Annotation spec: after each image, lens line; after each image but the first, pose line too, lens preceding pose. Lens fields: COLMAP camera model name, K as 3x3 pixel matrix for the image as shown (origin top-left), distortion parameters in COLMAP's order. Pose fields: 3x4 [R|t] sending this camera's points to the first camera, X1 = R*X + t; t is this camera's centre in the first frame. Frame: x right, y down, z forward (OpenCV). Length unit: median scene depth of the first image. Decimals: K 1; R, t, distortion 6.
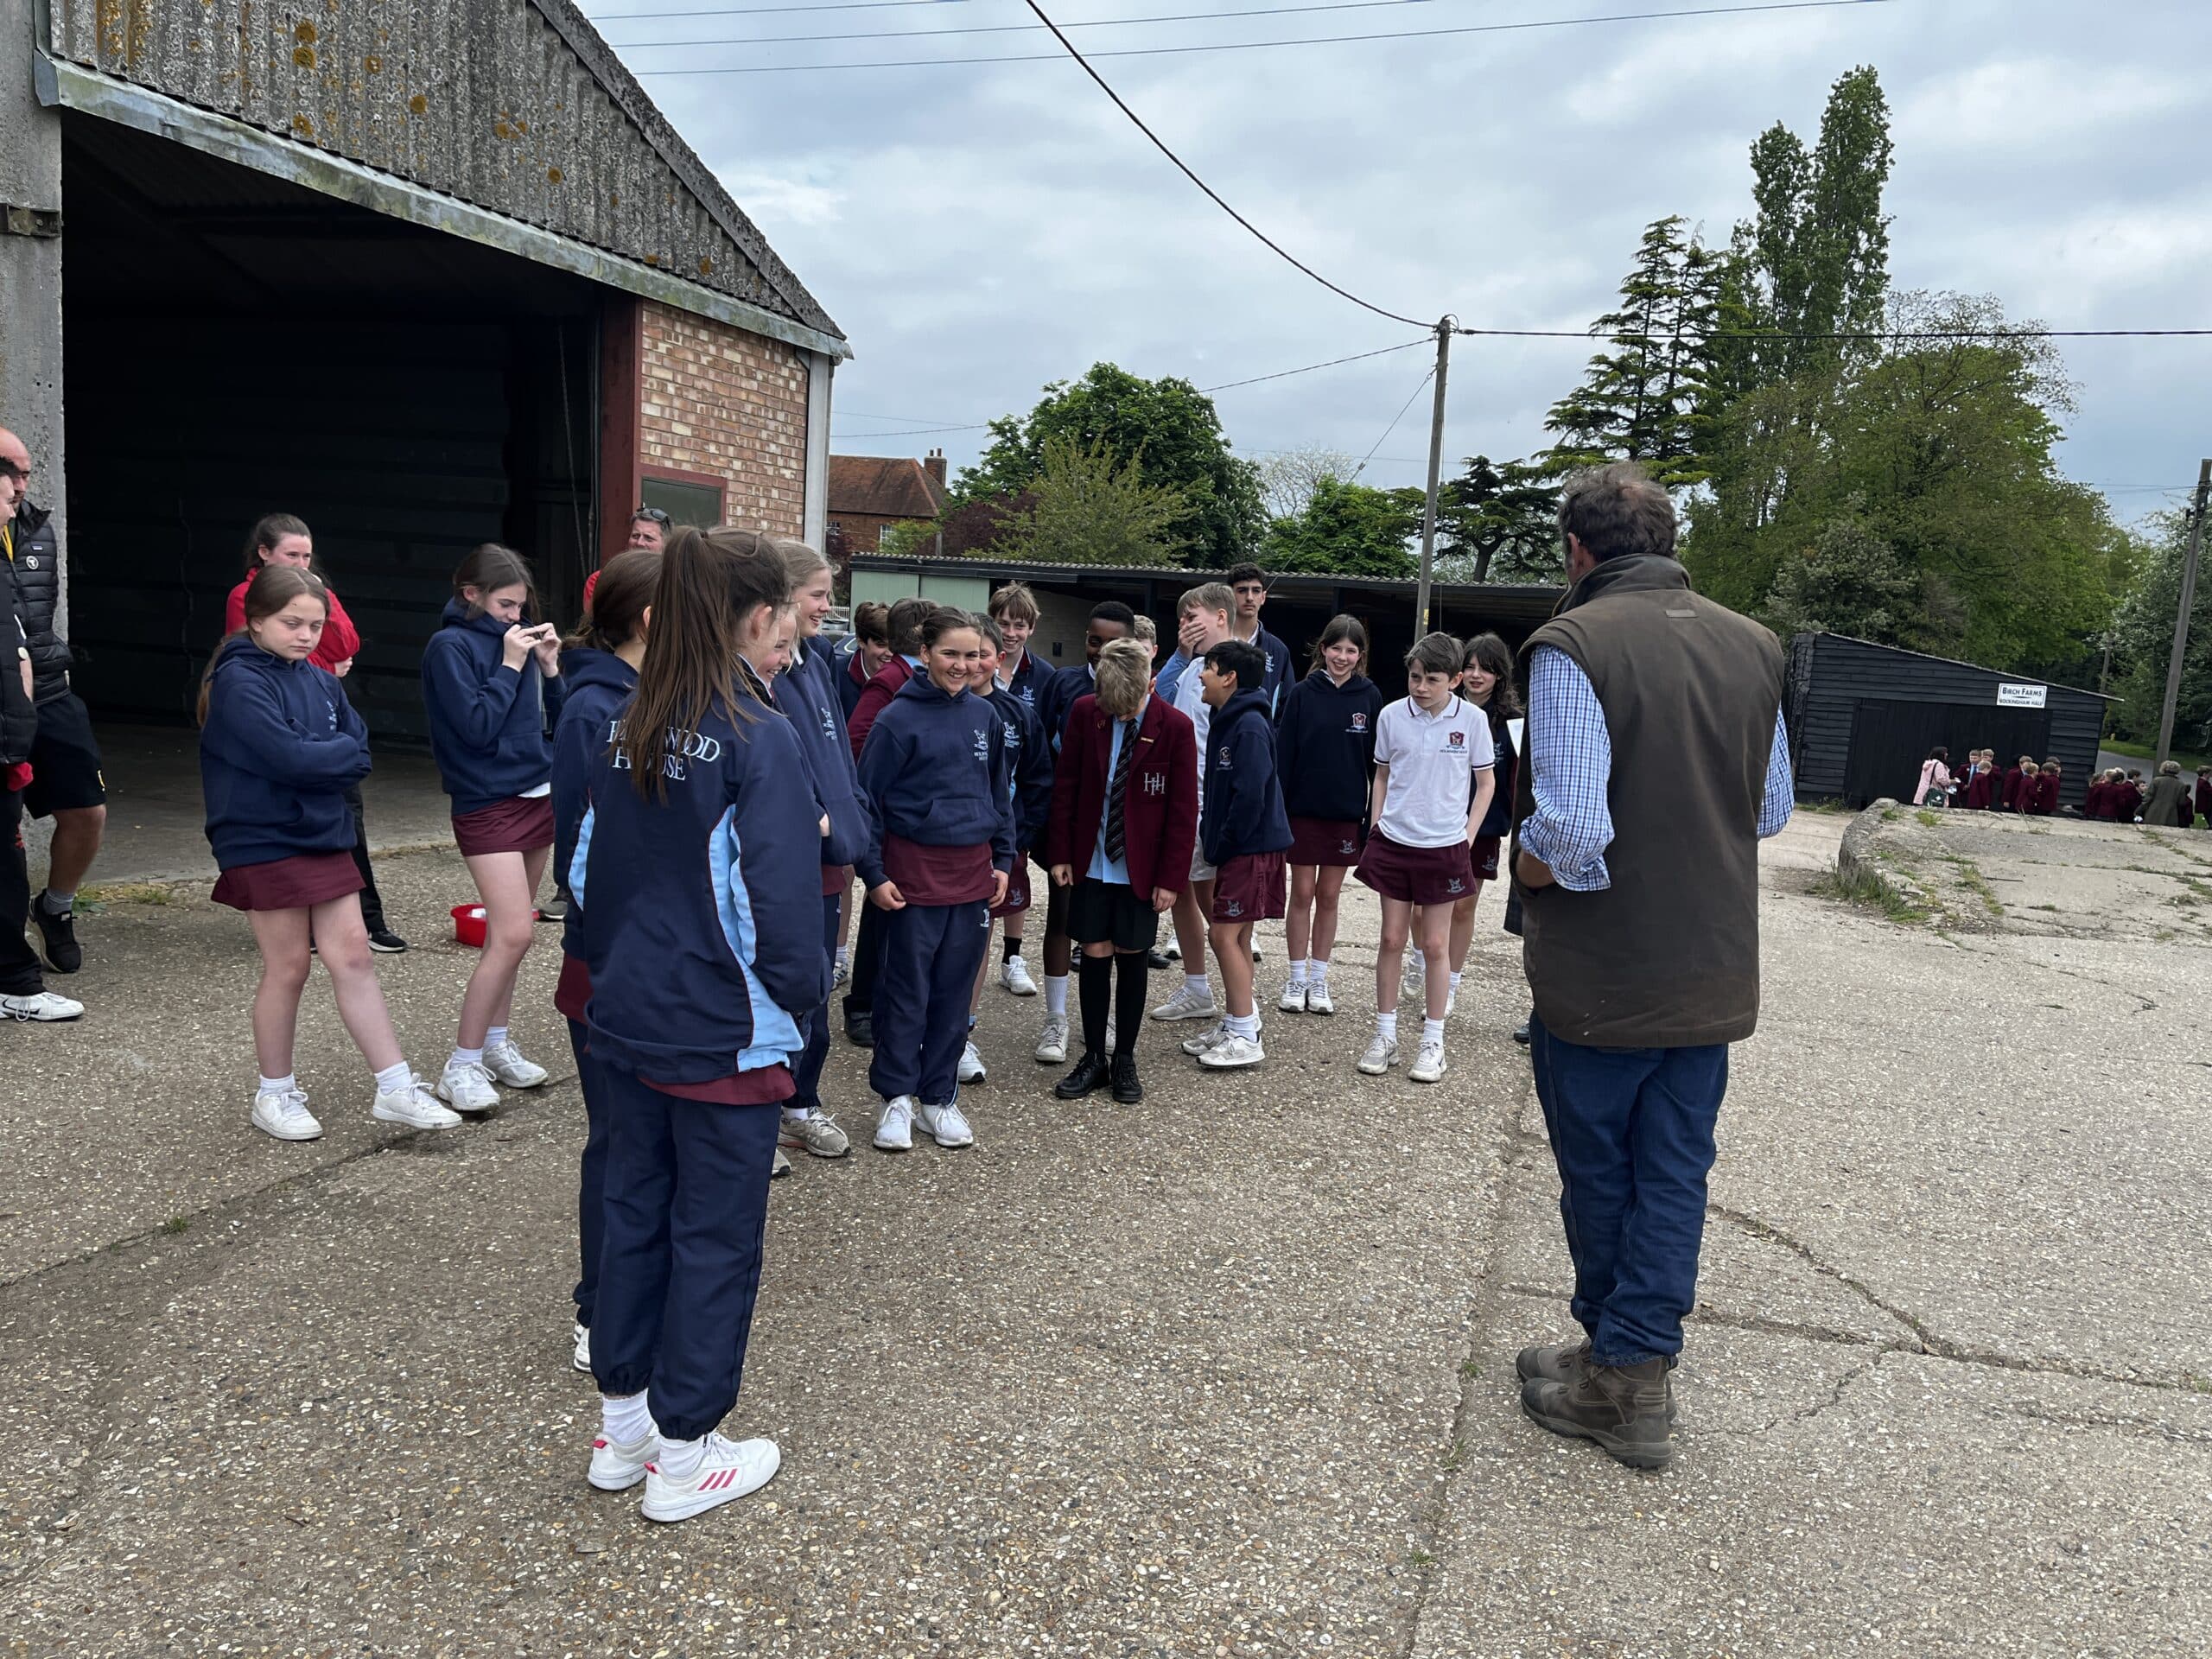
lens RADIAL K [[1684.1, 0, 1106.0], [0, 1684.1, 829.5], [0, 0, 1]] dist [0.062445, -0.090133]
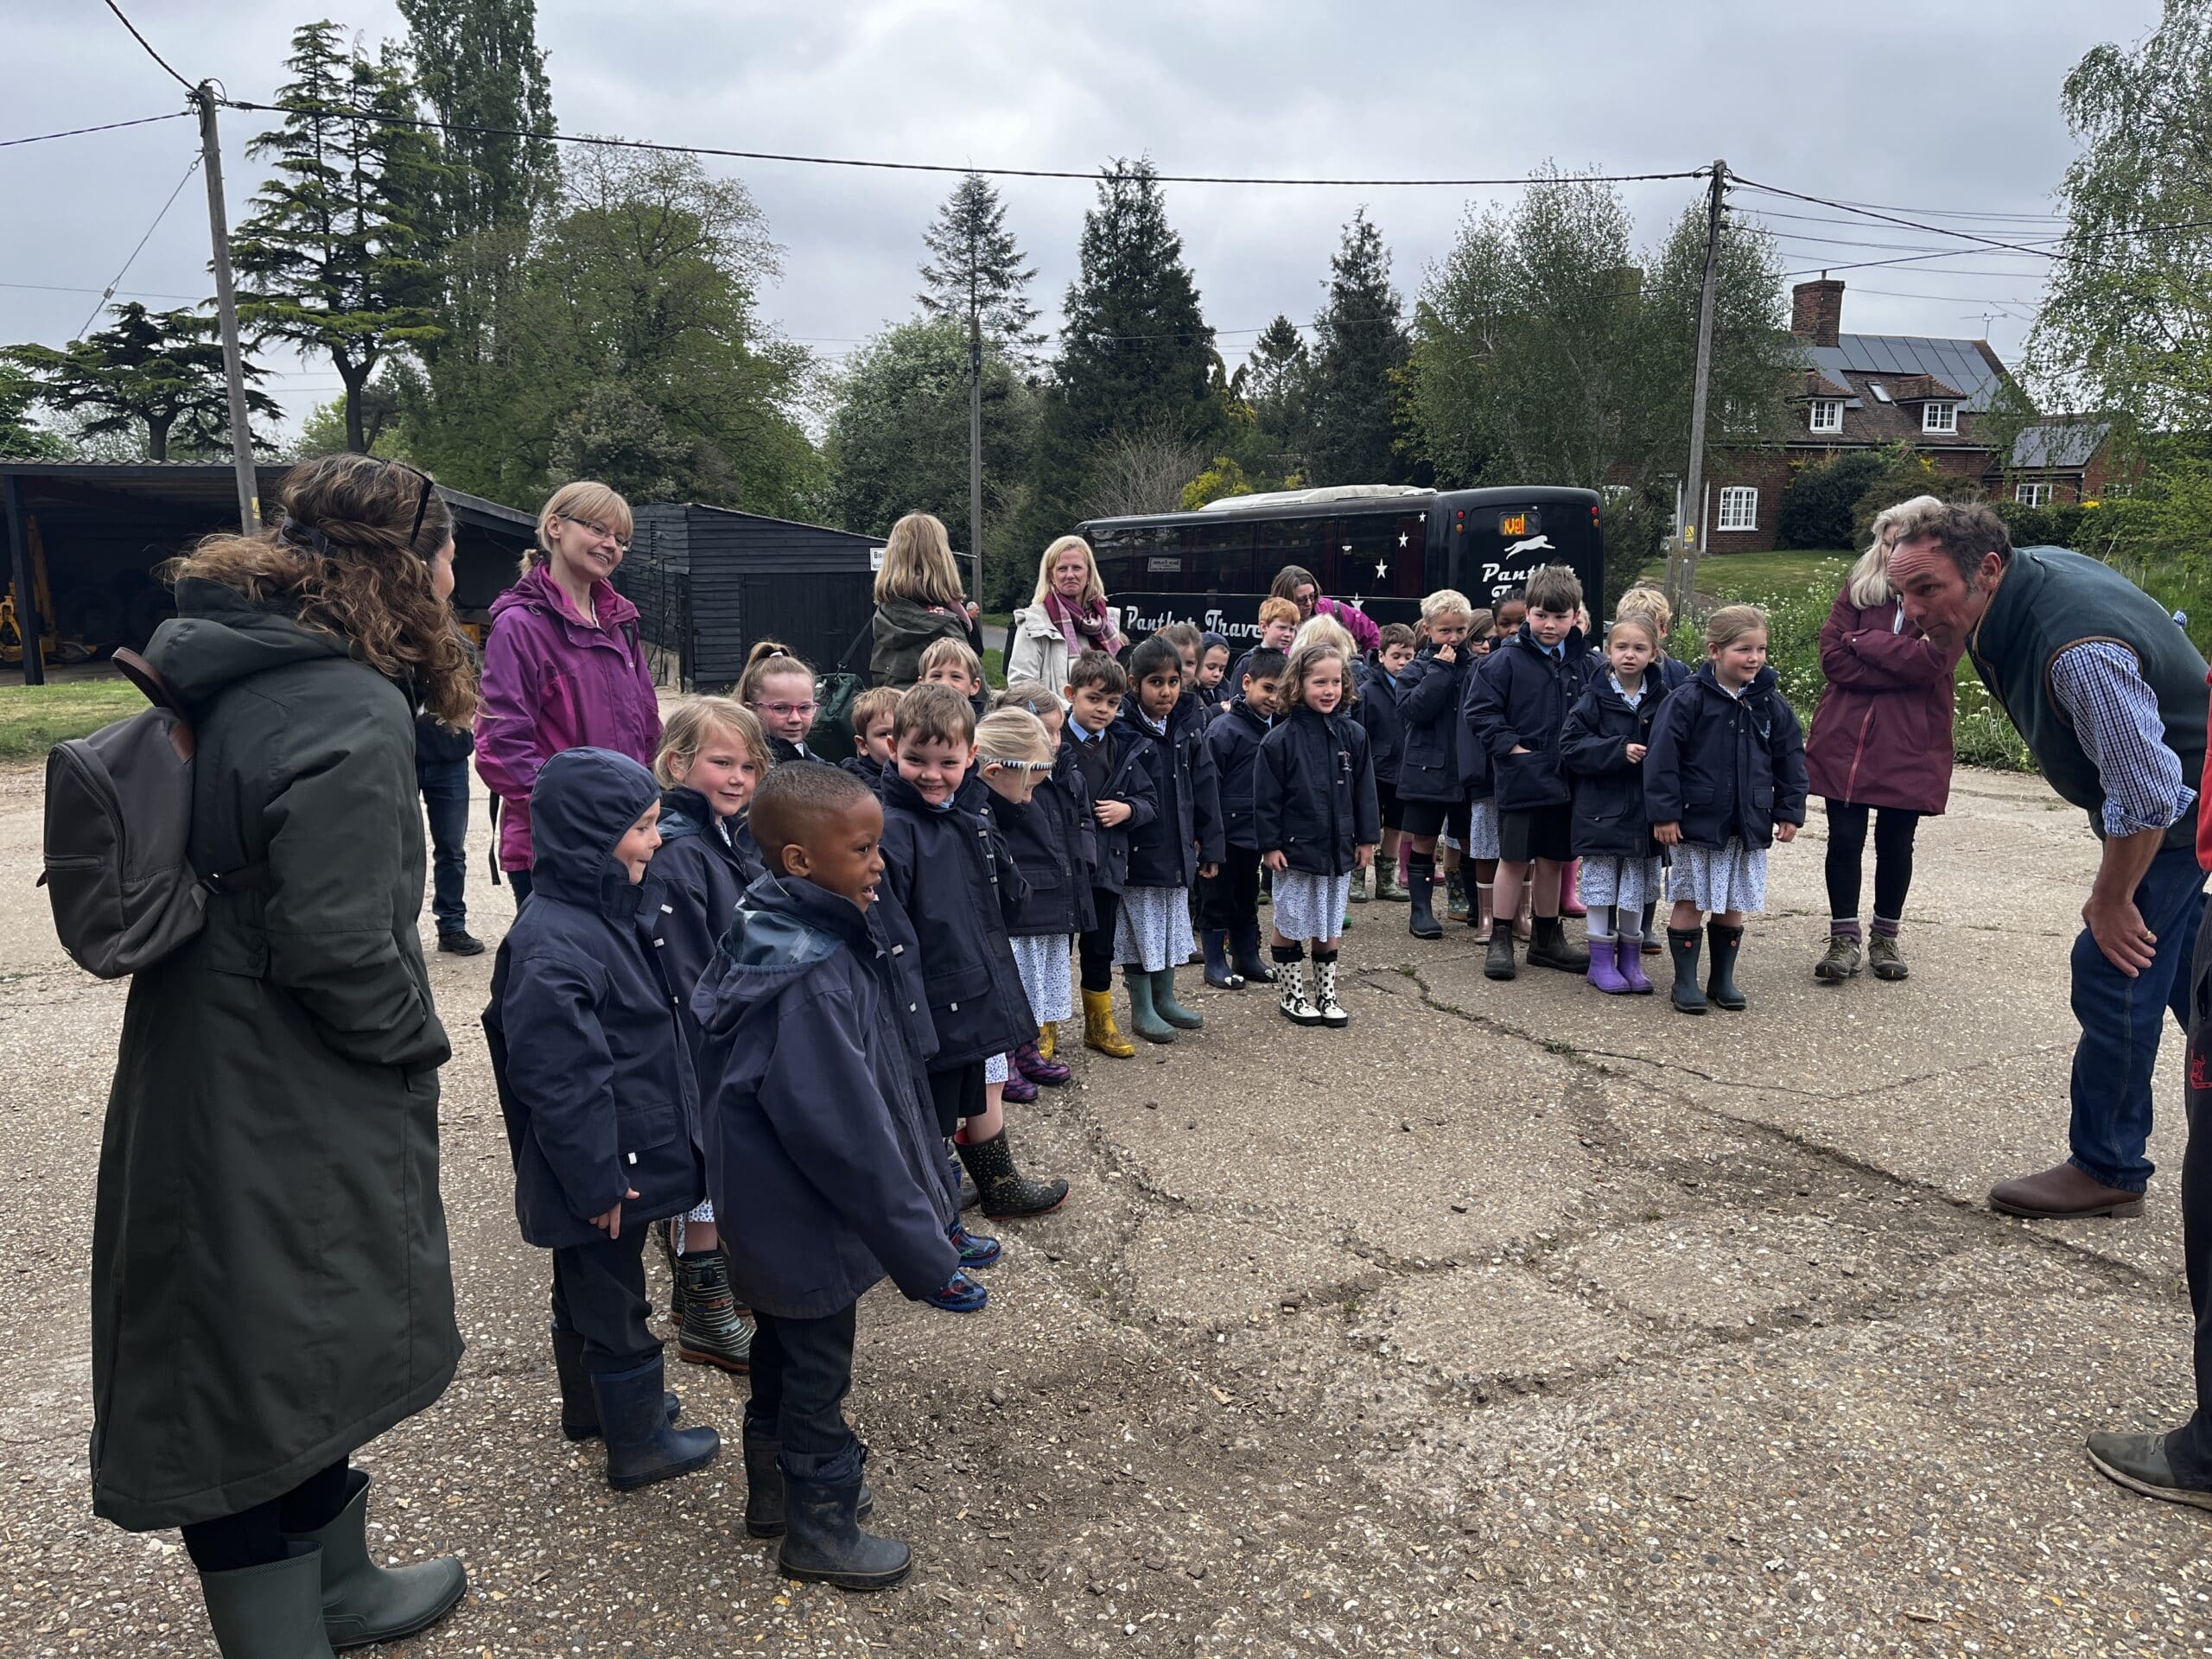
lens RADIAL K [[1684.1, 0, 1106.0], [0, 1684.1, 829.5], [0, 0, 1]] dist [0.062445, -0.090133]
pose [[0.726424, -0.184811, 0.661931, -0.020225], [0.134717, 0.982770, 0.126546, -0.018548], [-0.673913, -0.002753, 0.738805, 0.109016]]
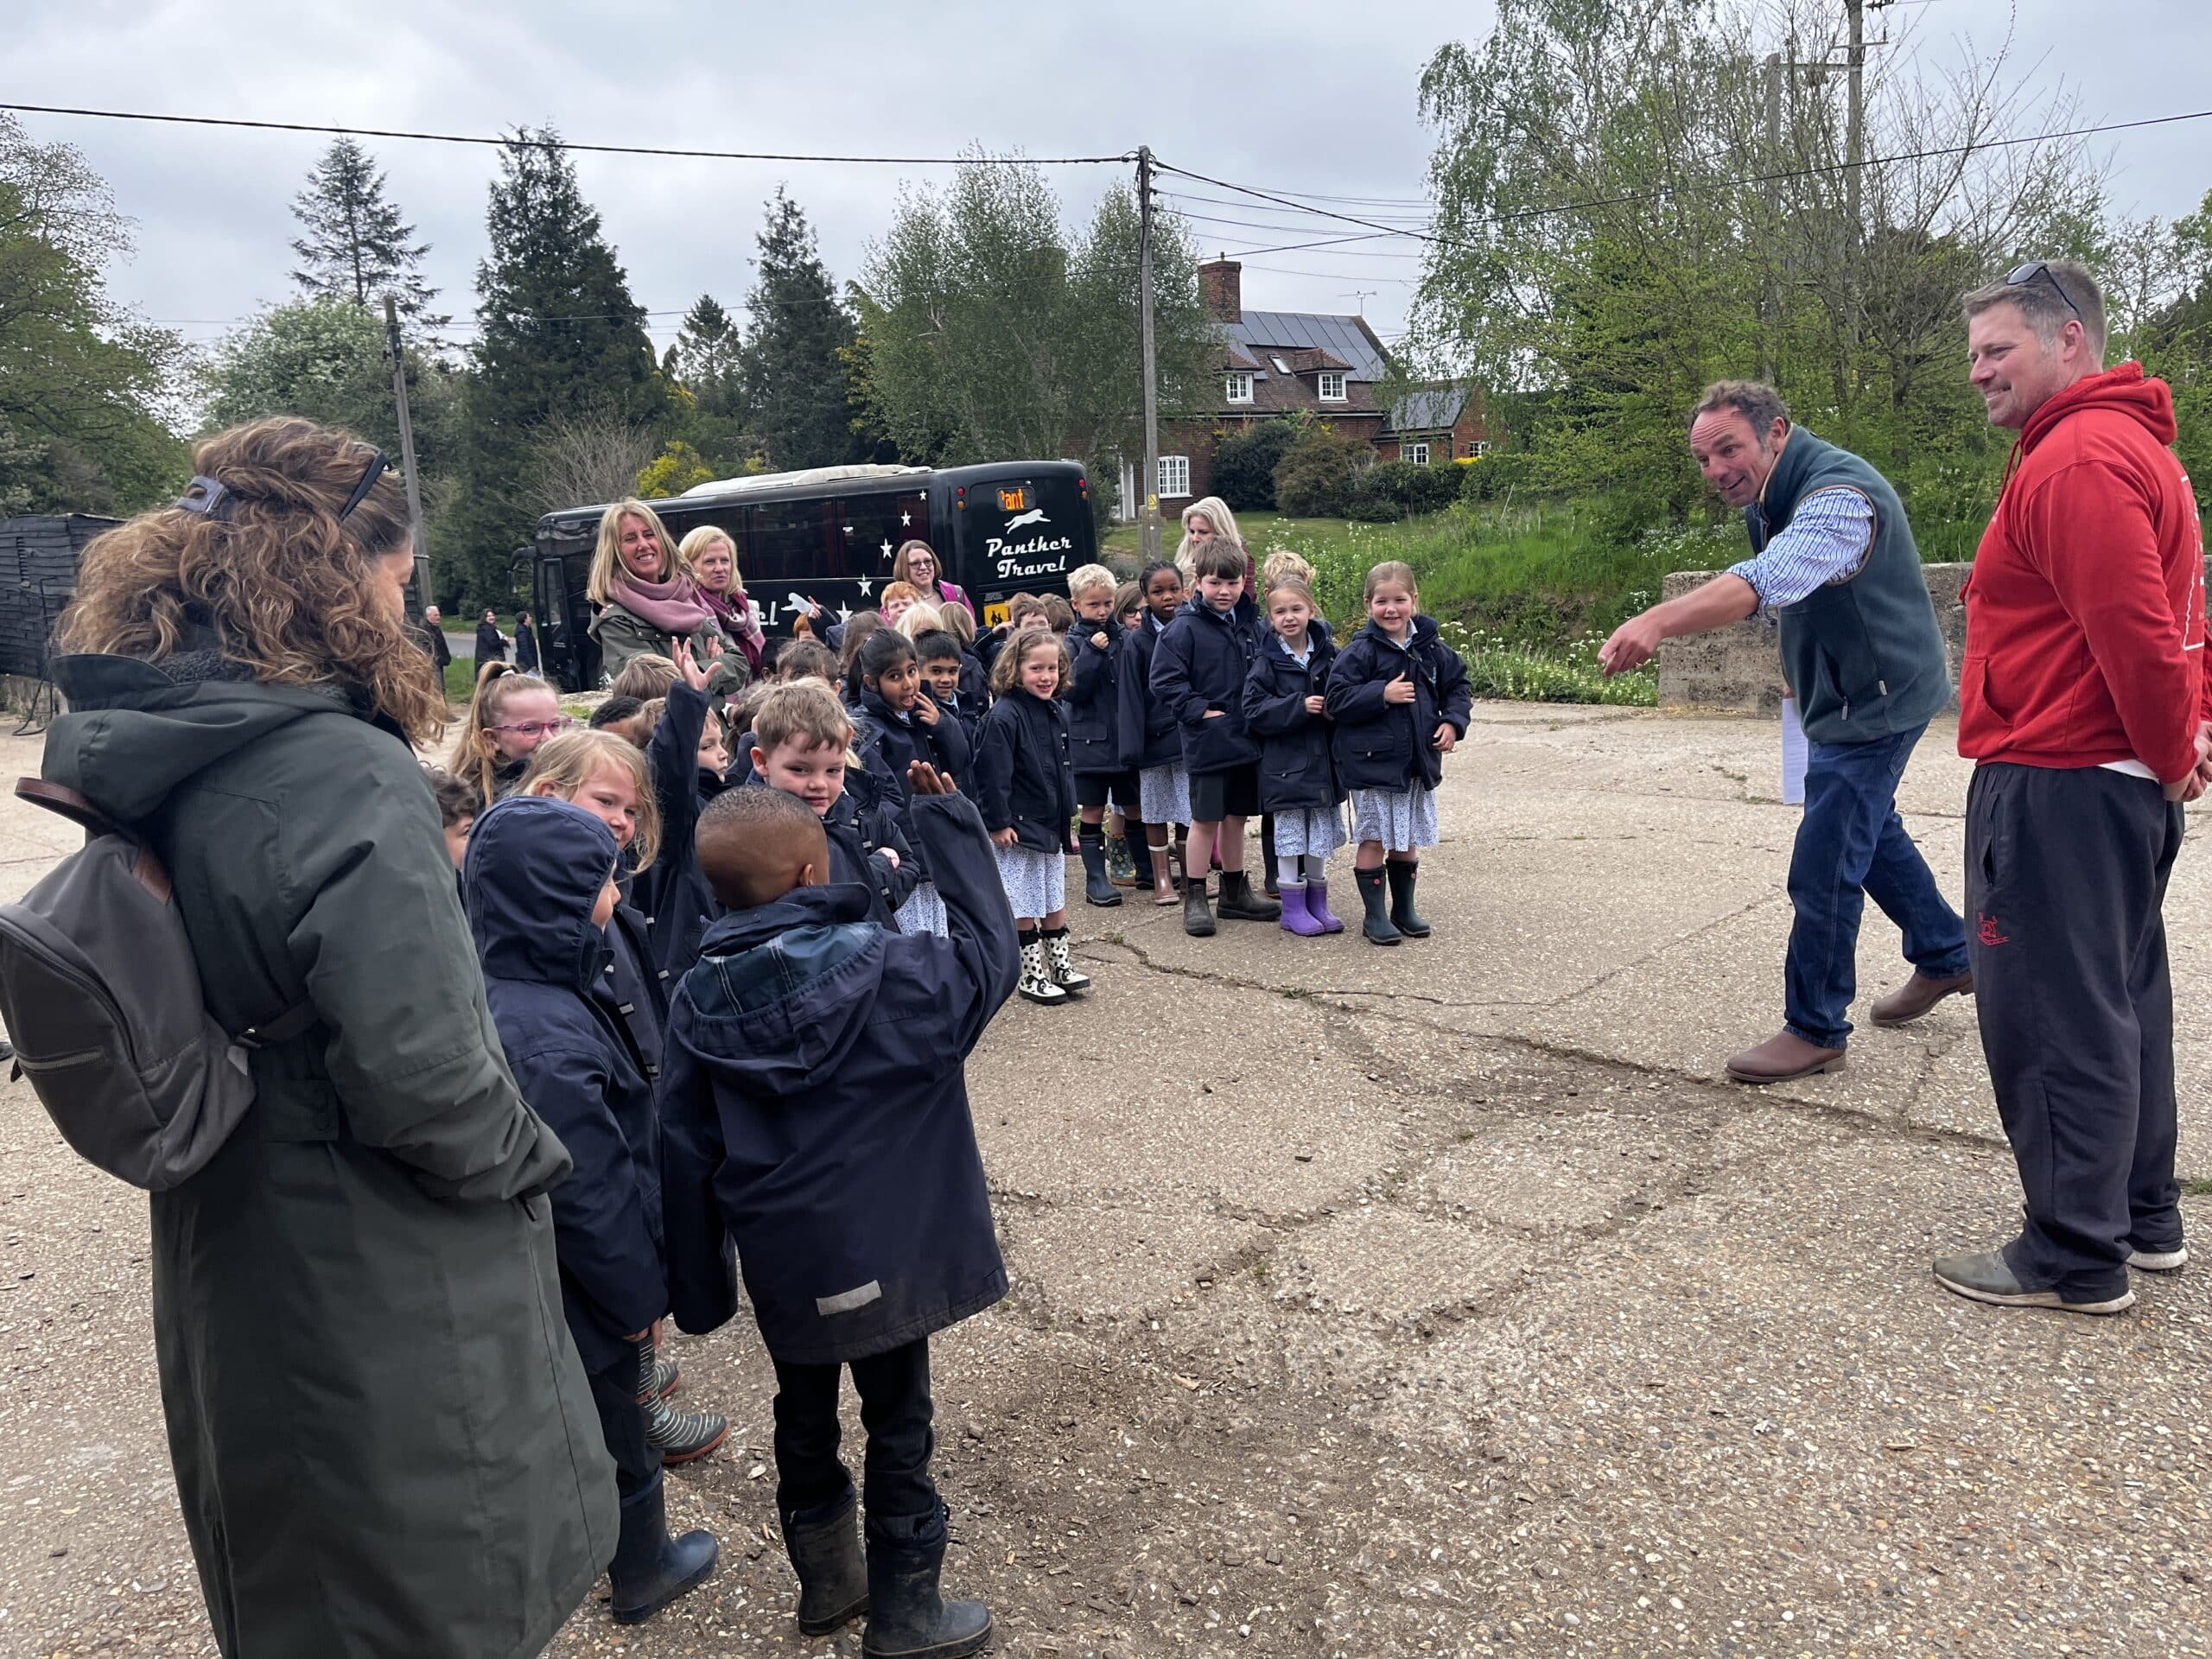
lens RADIAL K [[1667.8, 0, 1102.5], [0, 1667.8, 855.6], [0, 0, 1]] dist [0.058649, -0.066014]
pose [[0.463580, -0.269969, 0.843925, -0.028137], [0.187139, 0.960799, 0.204559, -0.021433], [-0.866067, 0.063102, 0.495929, 0.123428]]
